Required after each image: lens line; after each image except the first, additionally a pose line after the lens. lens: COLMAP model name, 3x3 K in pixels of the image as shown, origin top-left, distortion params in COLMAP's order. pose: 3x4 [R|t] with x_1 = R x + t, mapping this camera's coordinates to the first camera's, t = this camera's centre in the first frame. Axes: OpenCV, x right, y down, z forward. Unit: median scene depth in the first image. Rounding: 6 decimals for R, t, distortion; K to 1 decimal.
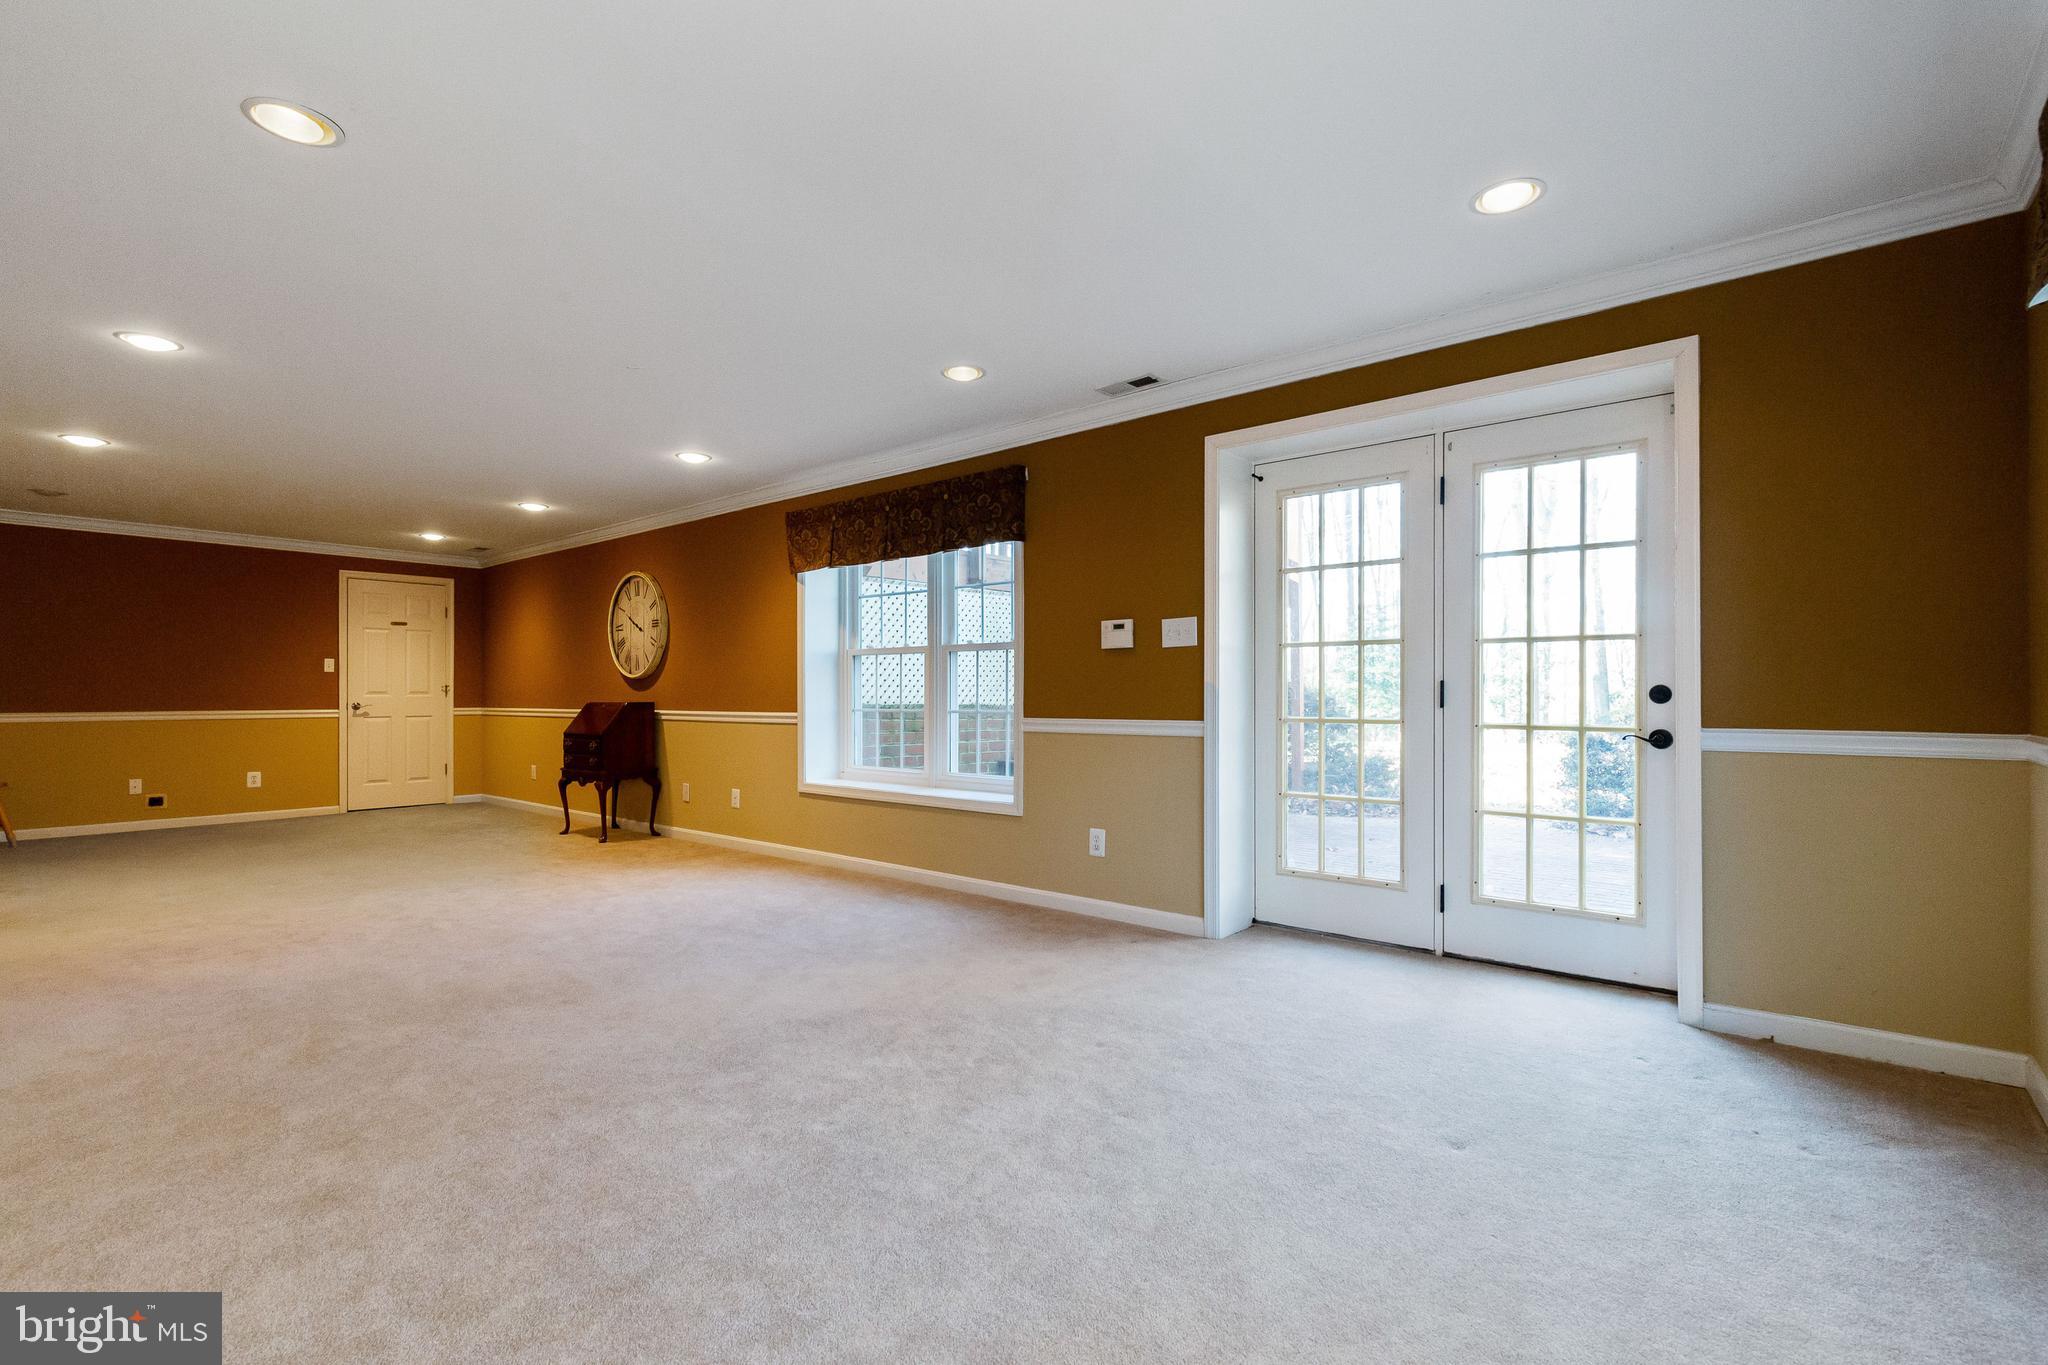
lens RADIAL K [[943.3, 0, 1025.6], [0, 943.3, 666.3], [0, 0, 1]] dist [-0.006507, -0.001370]
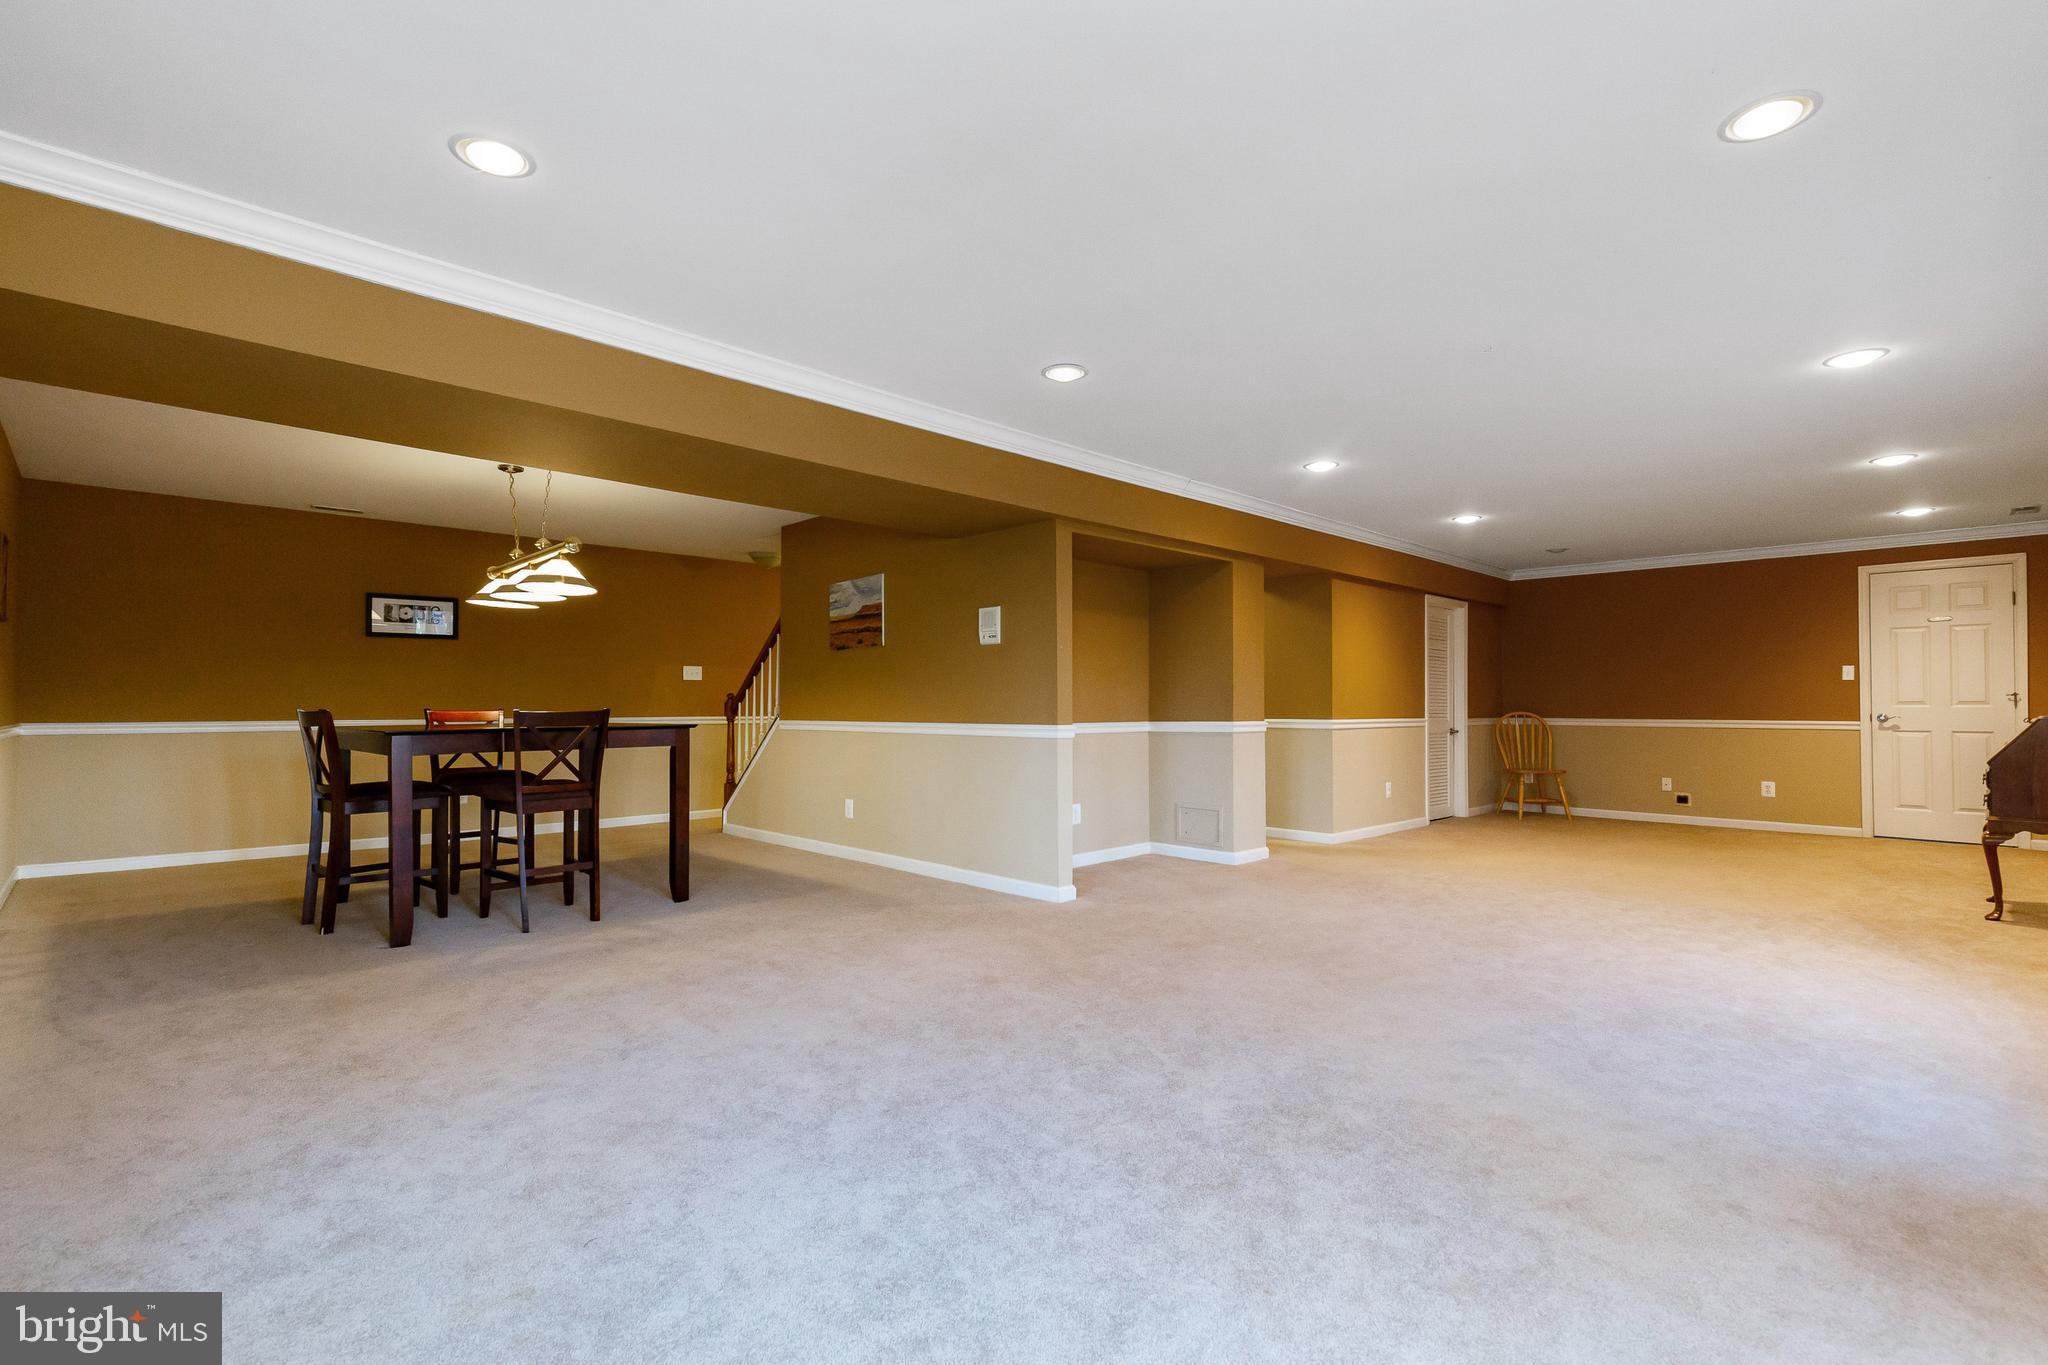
lens RADIAL K [[943.3, 0, 1021.0], [0, 943.3, 682.6], [0, 0, 1]] dist [-0.006507, -0.001370]
pose [[-0.126892, -0.020761, -0.991699, 0.273859], [0.028060, 0.999306, -0.024510, 0.008486], [0.991520, -0.030937, -0.126221, 0.327905]]
